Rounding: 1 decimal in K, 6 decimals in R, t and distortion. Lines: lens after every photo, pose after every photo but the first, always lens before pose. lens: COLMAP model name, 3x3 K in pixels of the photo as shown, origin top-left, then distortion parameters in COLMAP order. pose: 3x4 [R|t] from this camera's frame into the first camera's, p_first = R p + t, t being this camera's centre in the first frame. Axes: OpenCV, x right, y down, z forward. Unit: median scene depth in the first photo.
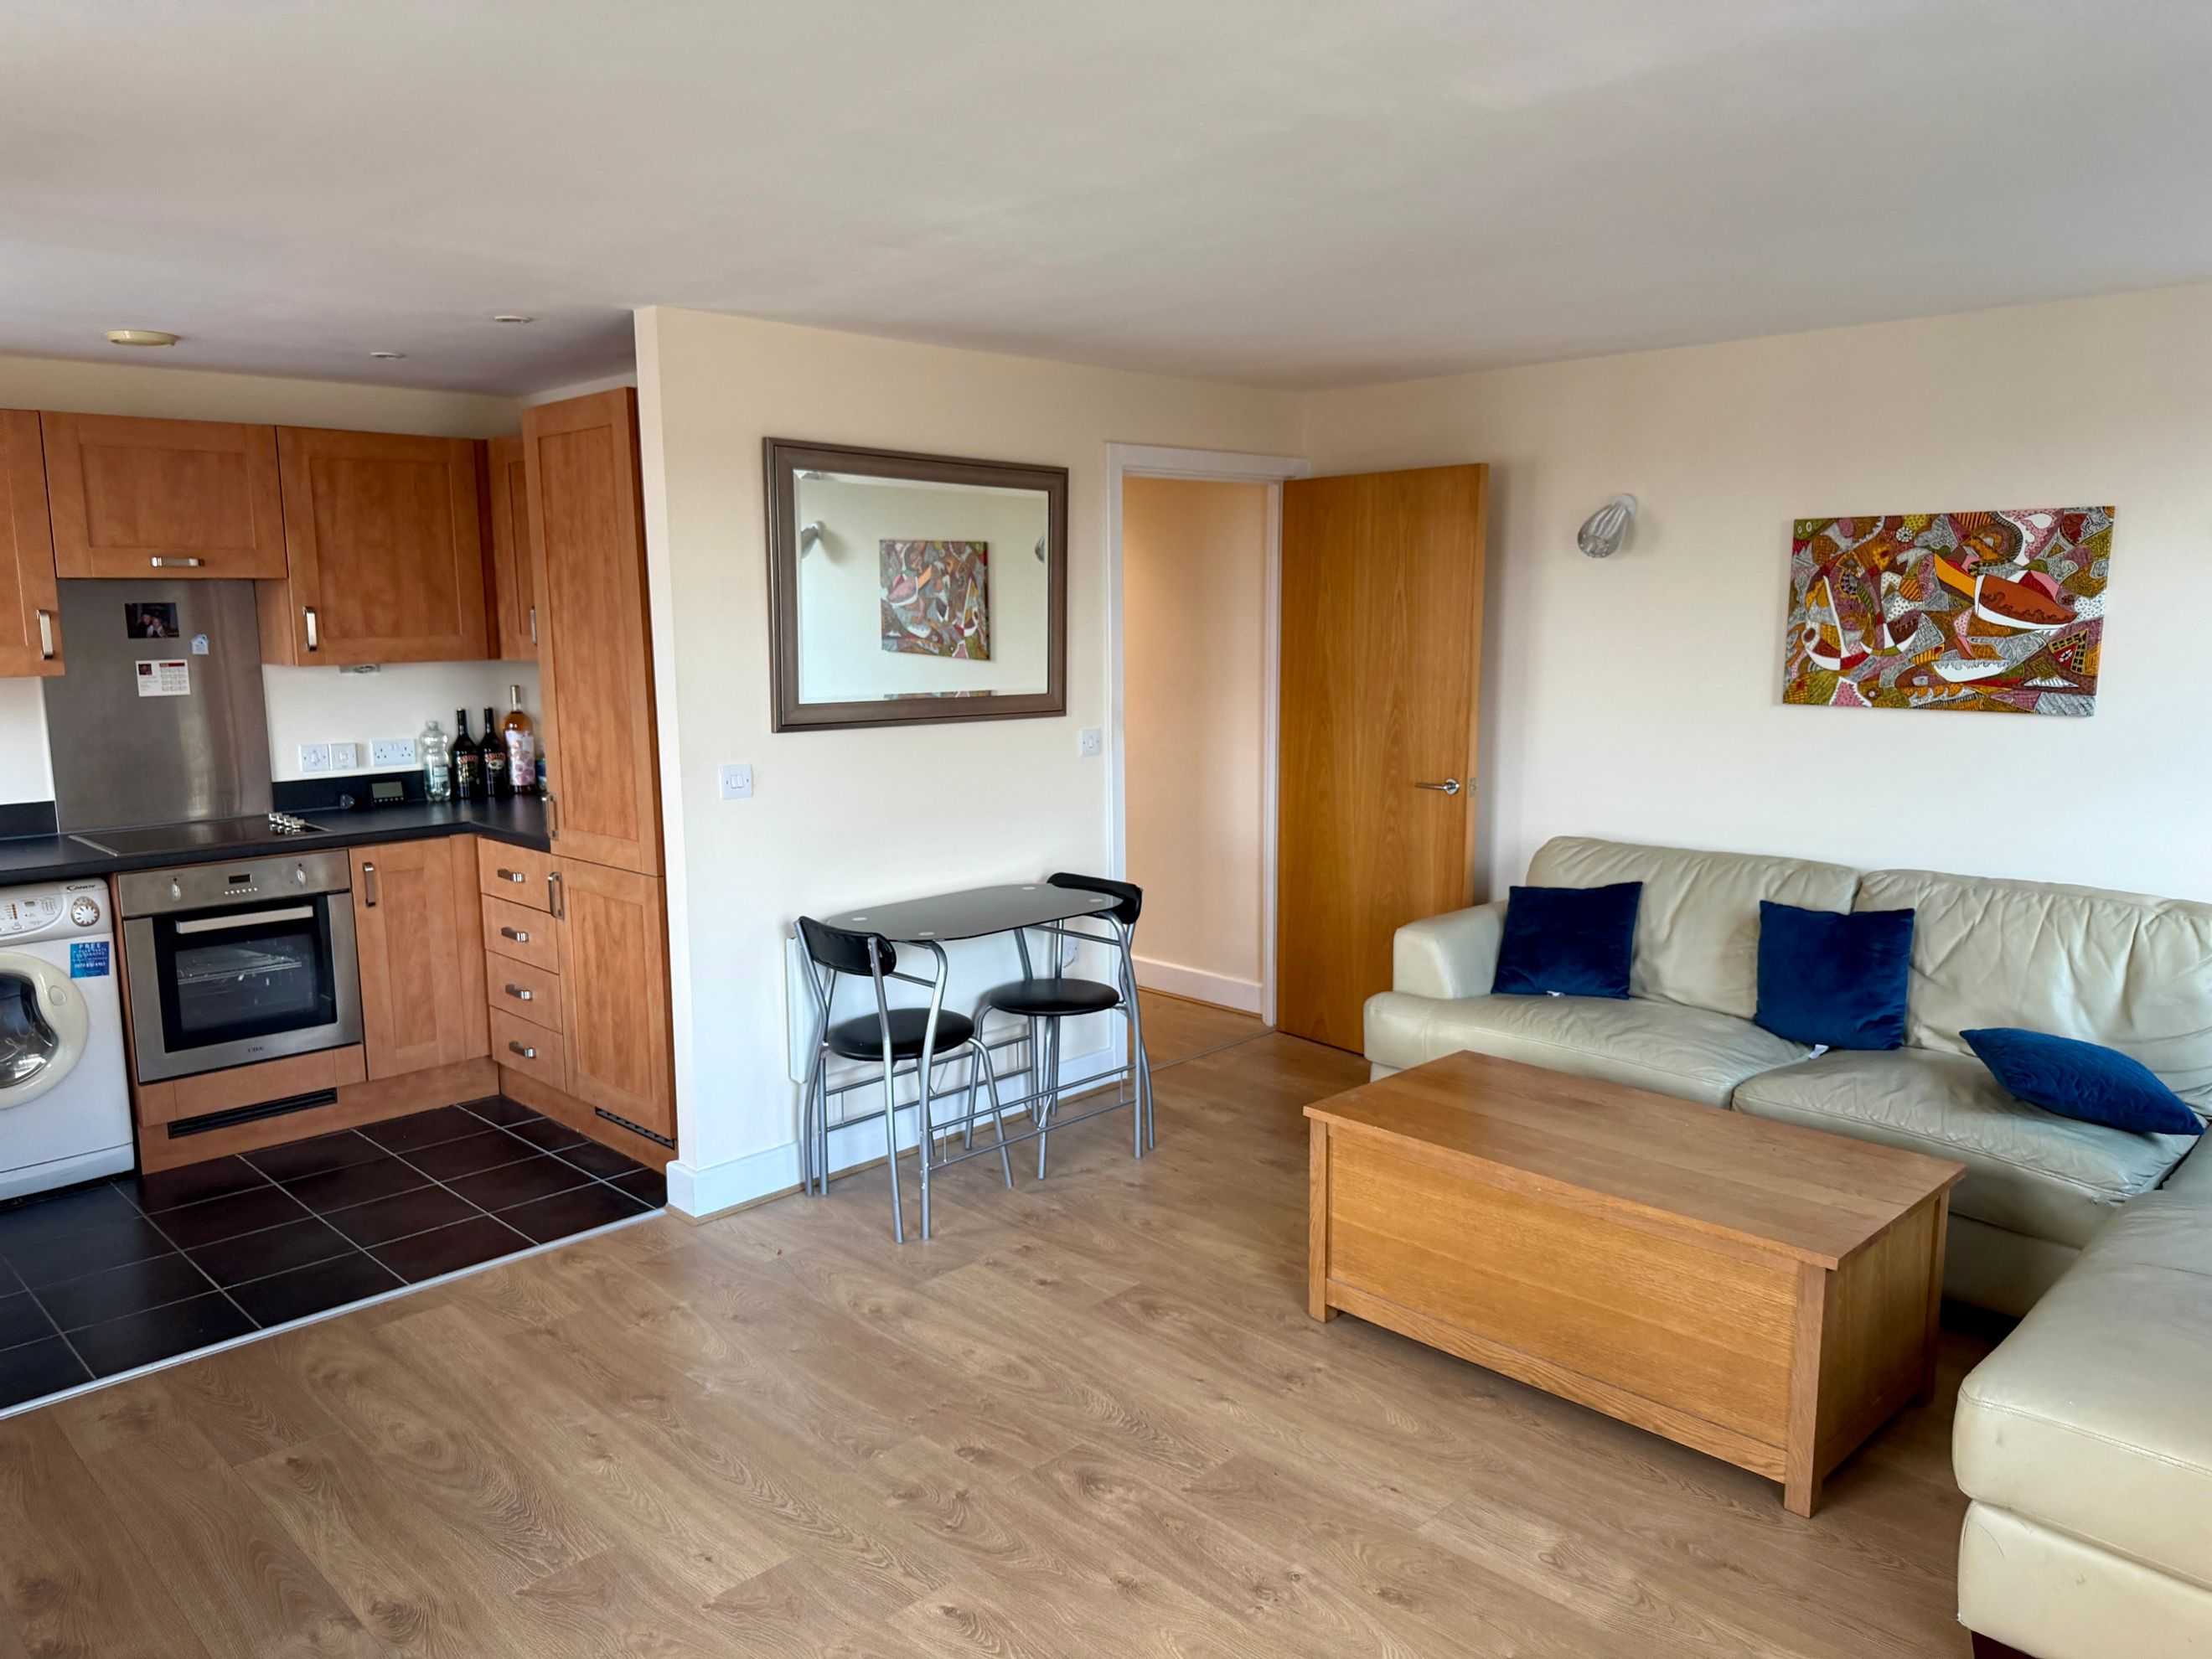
lens RADIAL K [[1571.1, 0, 1110.4], [0, 1571.1, 829.0], [0, 0, 1]] dist [0.045779, -0.041695]
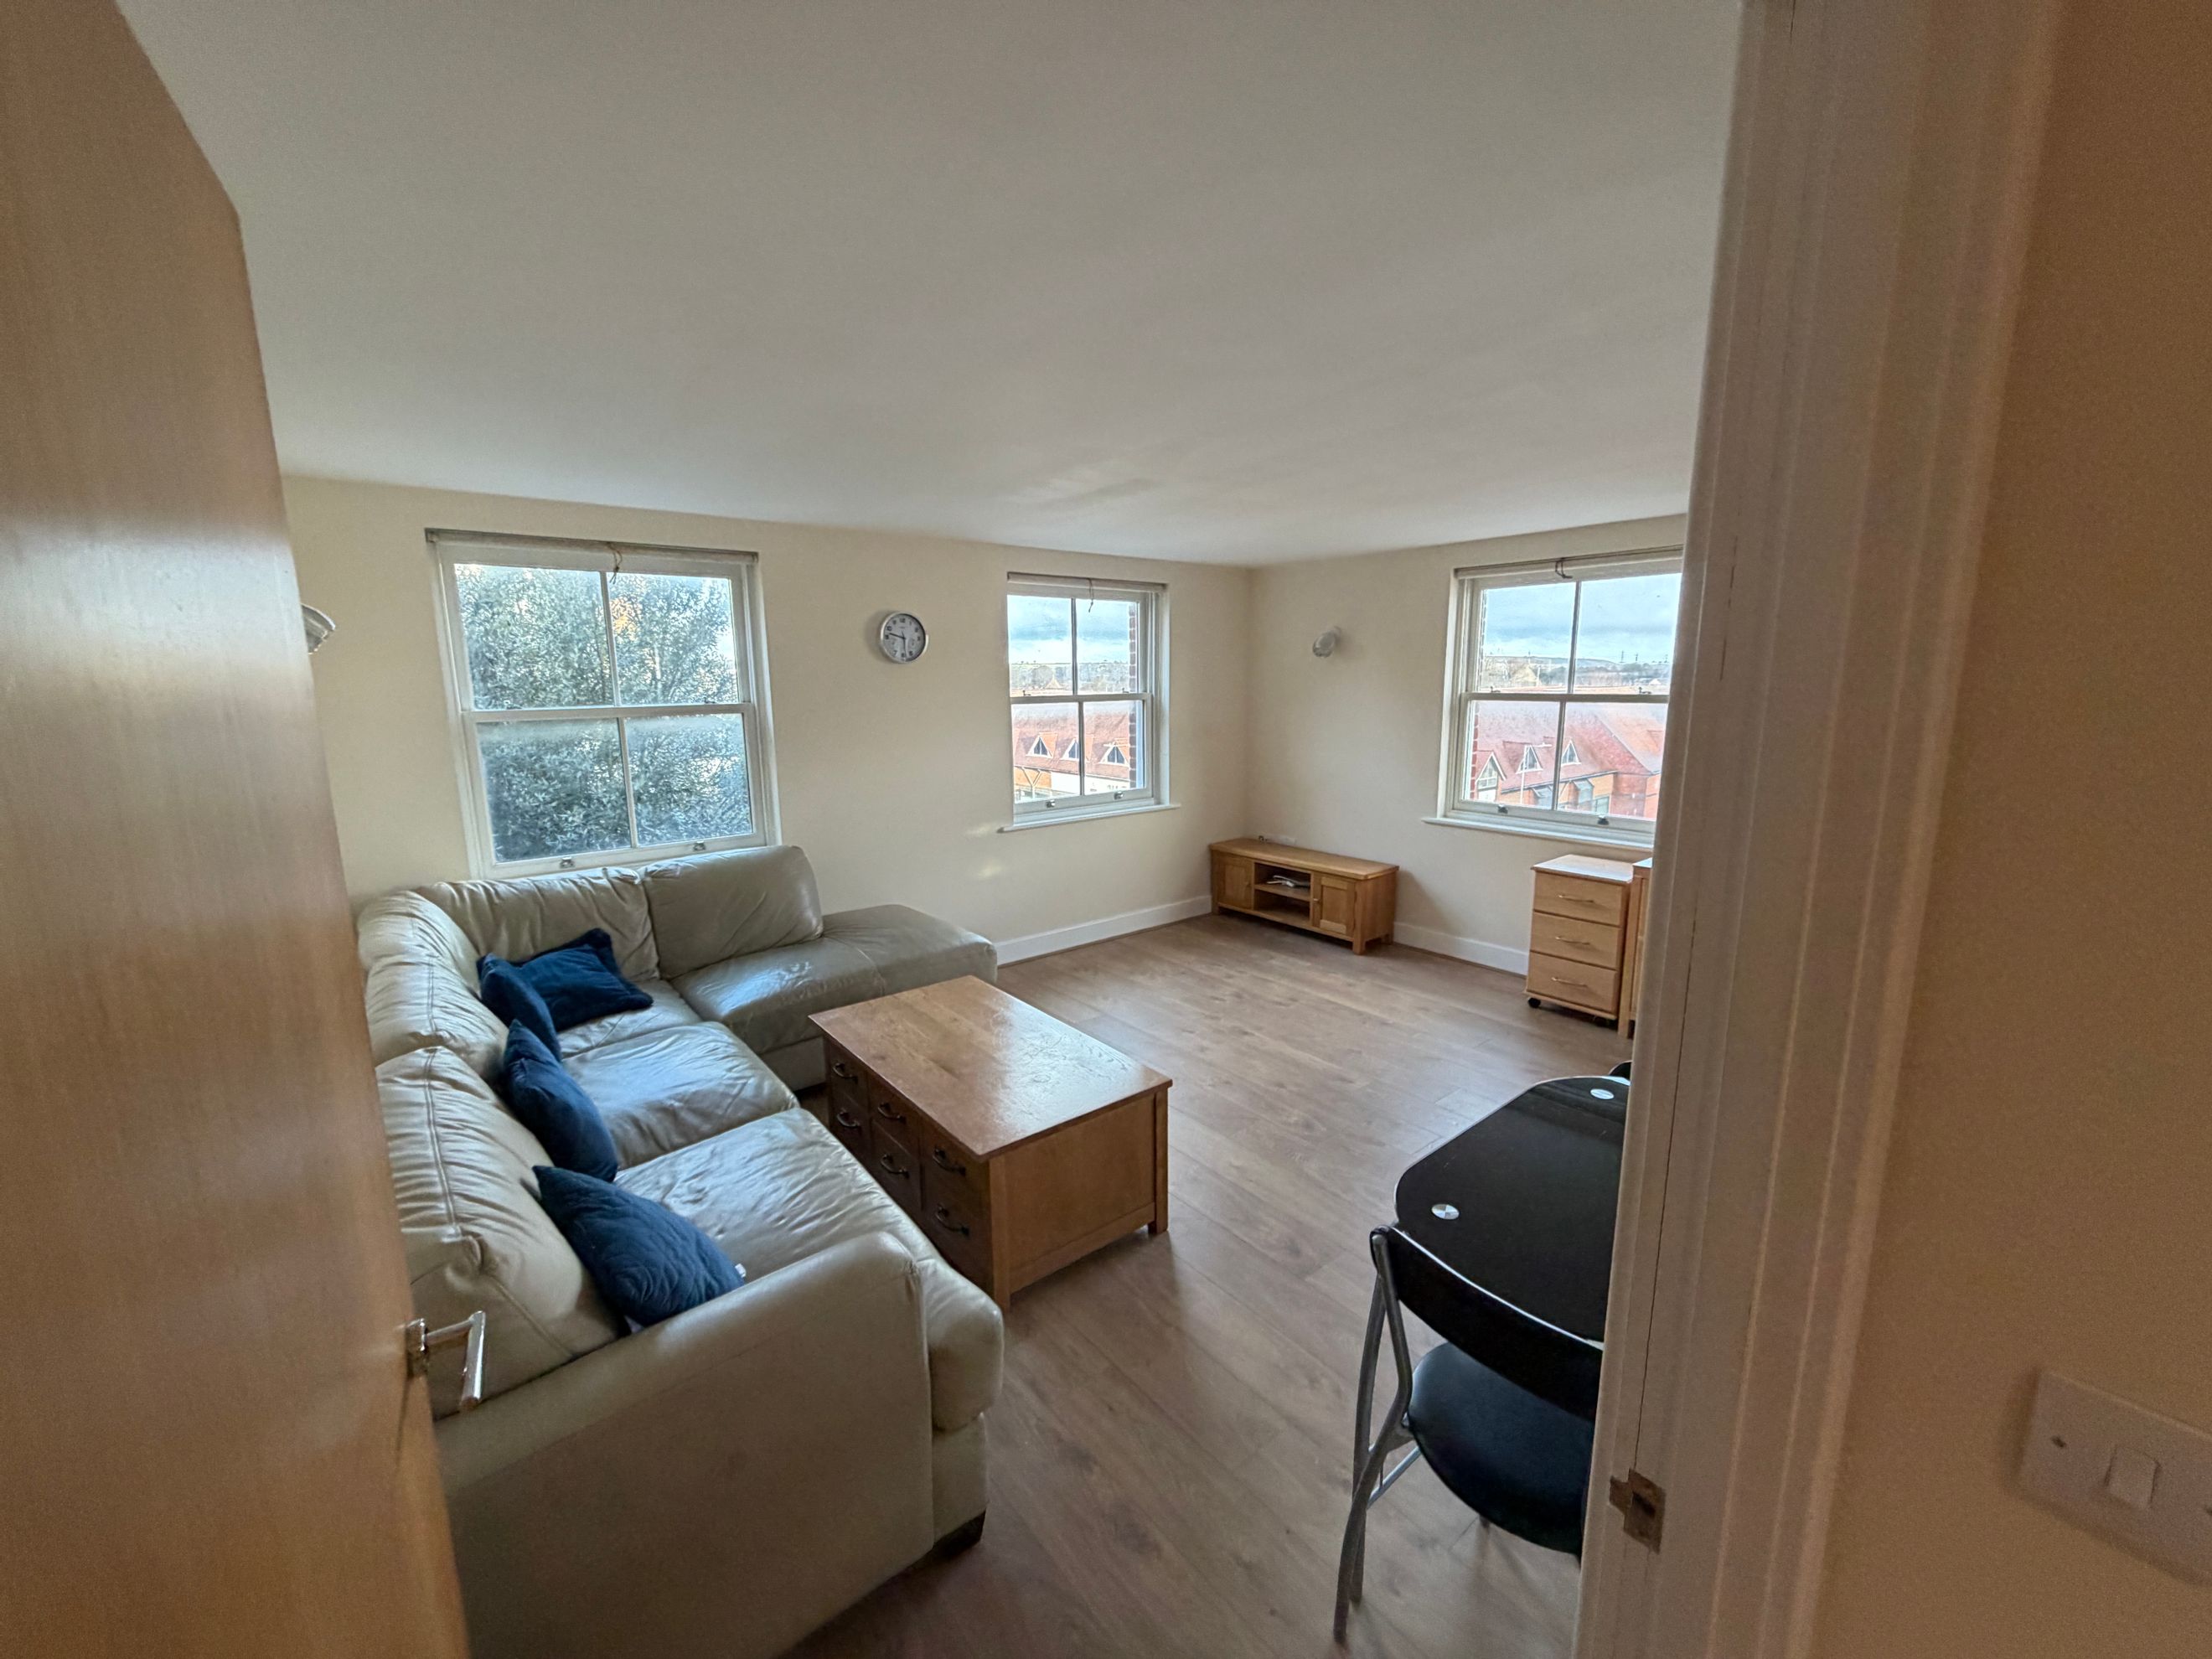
lens RADIAL K [[895.4, 0, 1105.8], [0, 895.4, 826.7], [0, 0, 1]] dist [0.001134, 0.000303]
pose [[-0.994900, 0.000544, 0.100860, 0.086793], [0.032500, 0.948380, 0.315467, -0.211456], [-0.095482, 0.317137, -0.943561, 1.367432]]
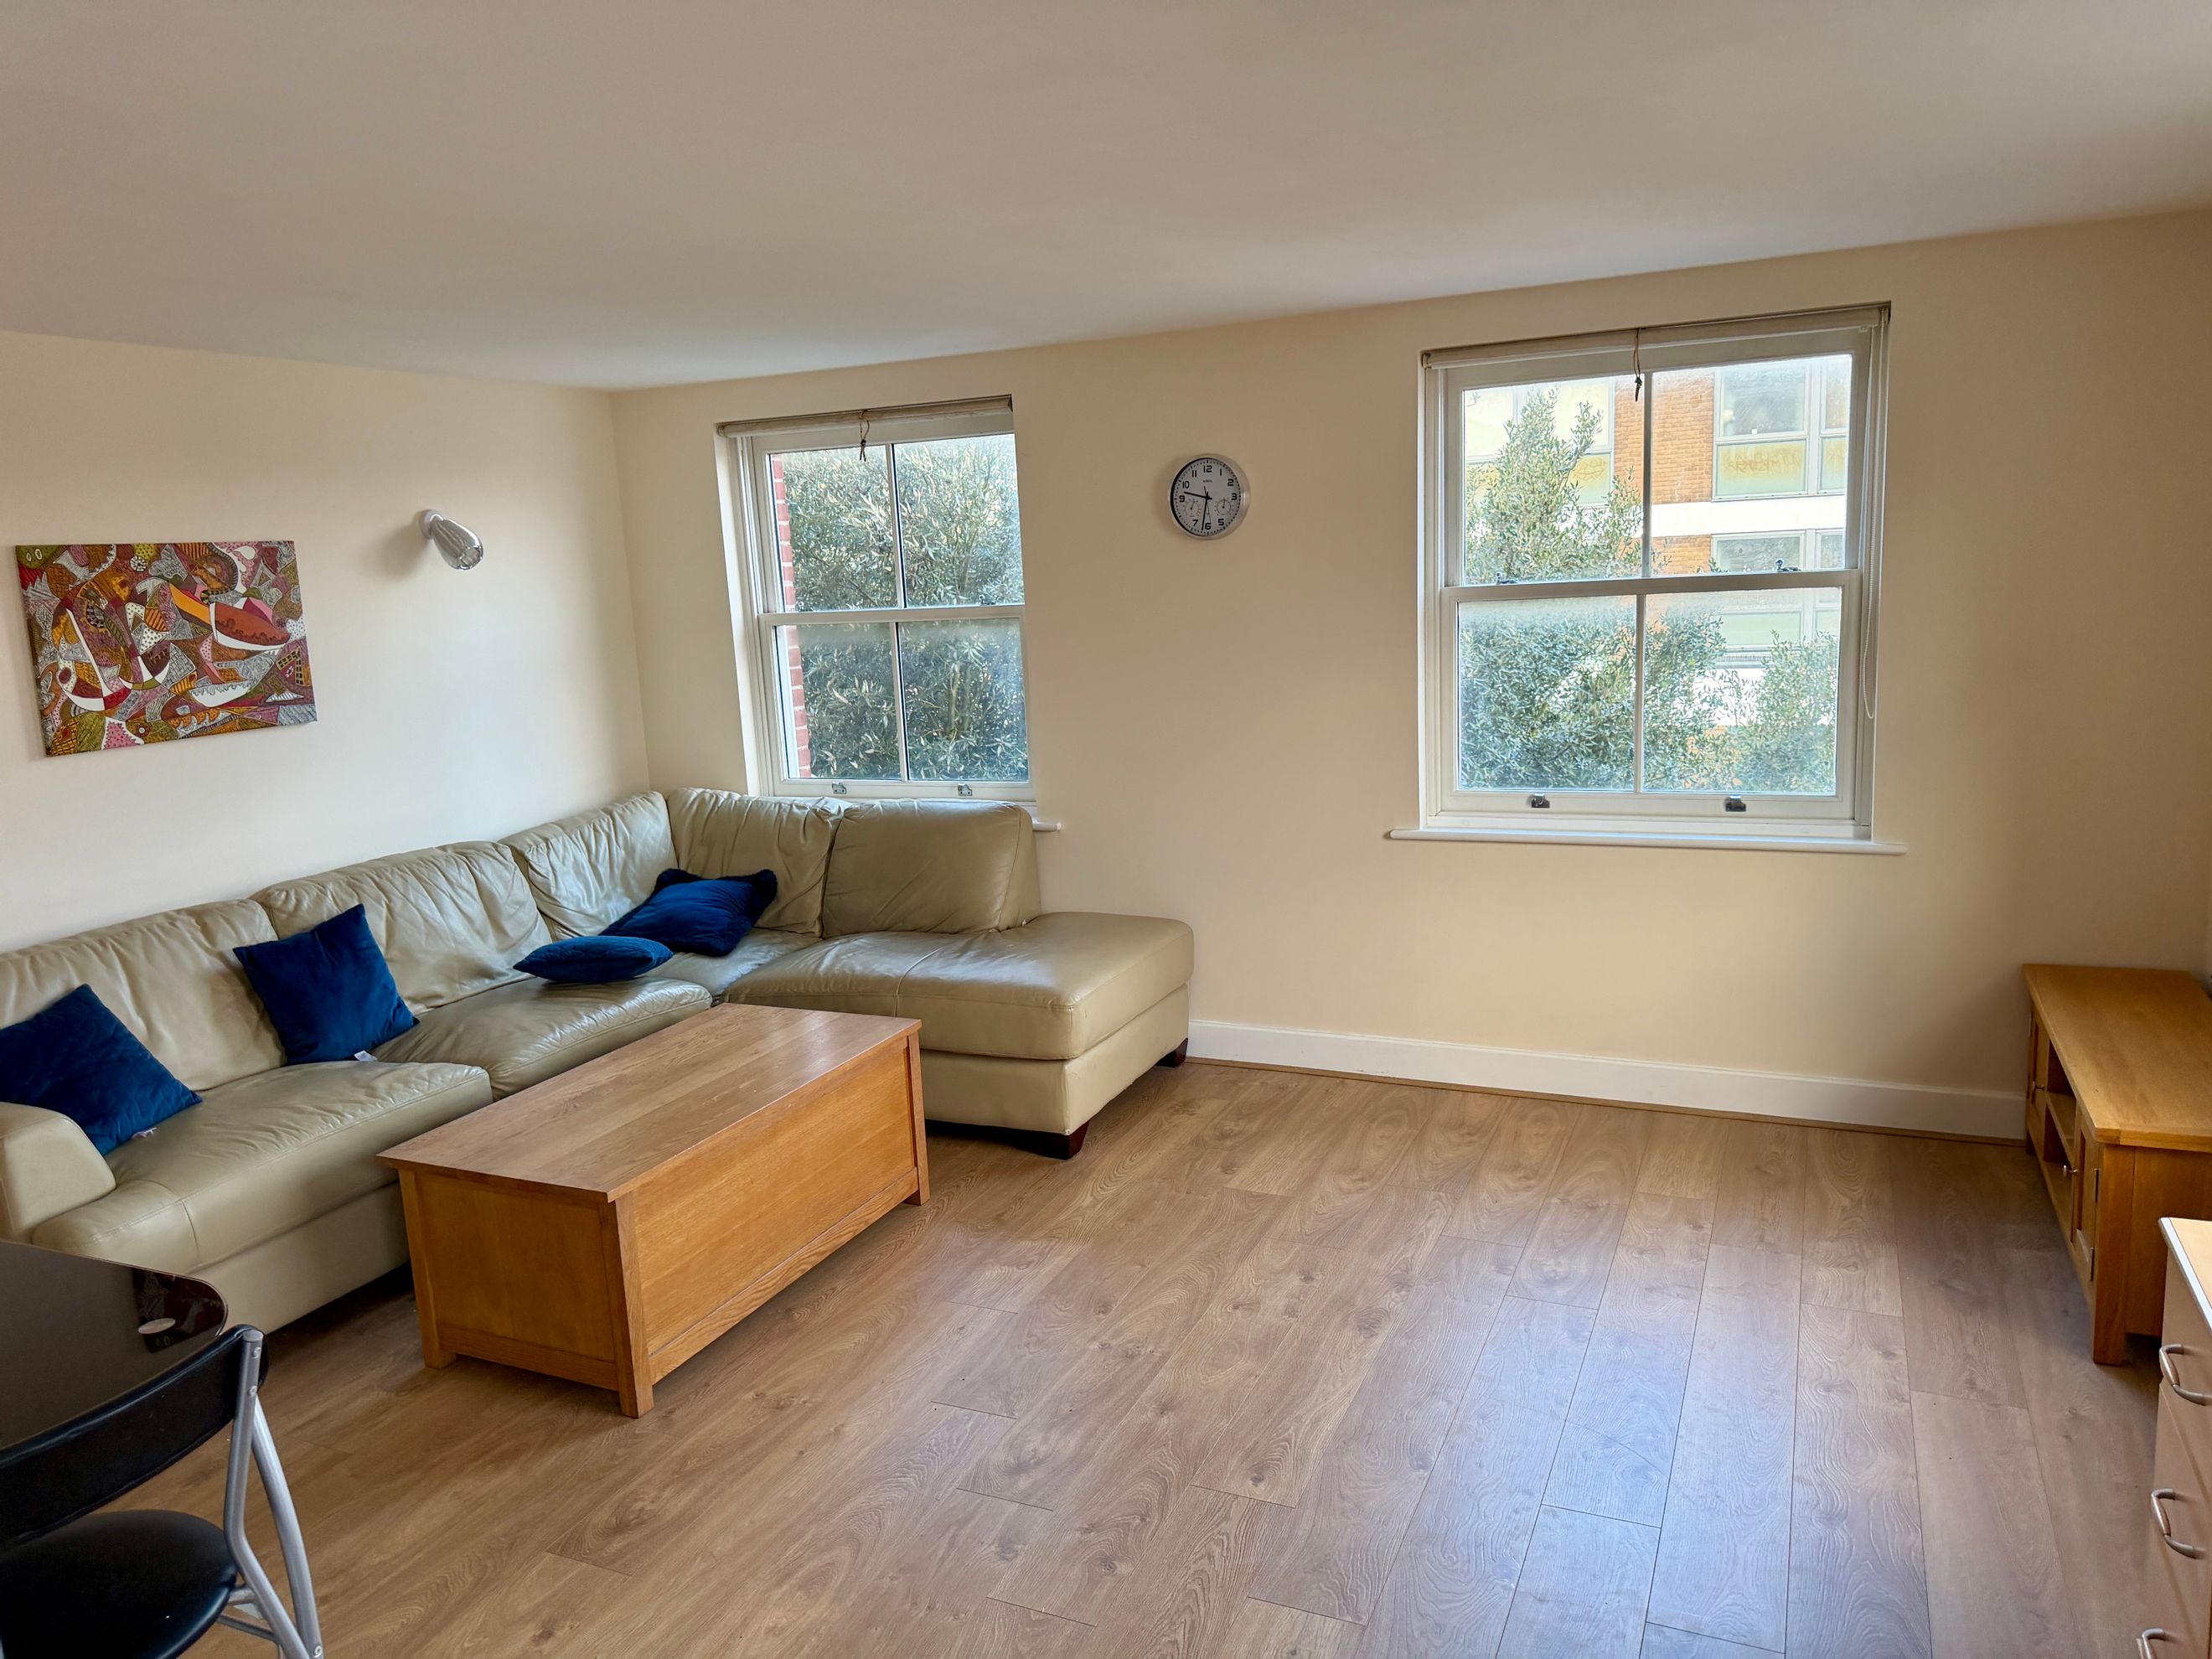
lens RADIAL K [[1571.1, 0, 1088.2], [0, 1571.1, 826.7], [0, 0, 1]] dist [0.045779, -0.041695]
pose [[-0.344081, -0.135778, 0.929071, -0.632781], [0.191911, 0.958430, 0.211143, -0.127060], [-0.919118, 0.250949, -0.303720, 0.813269]]
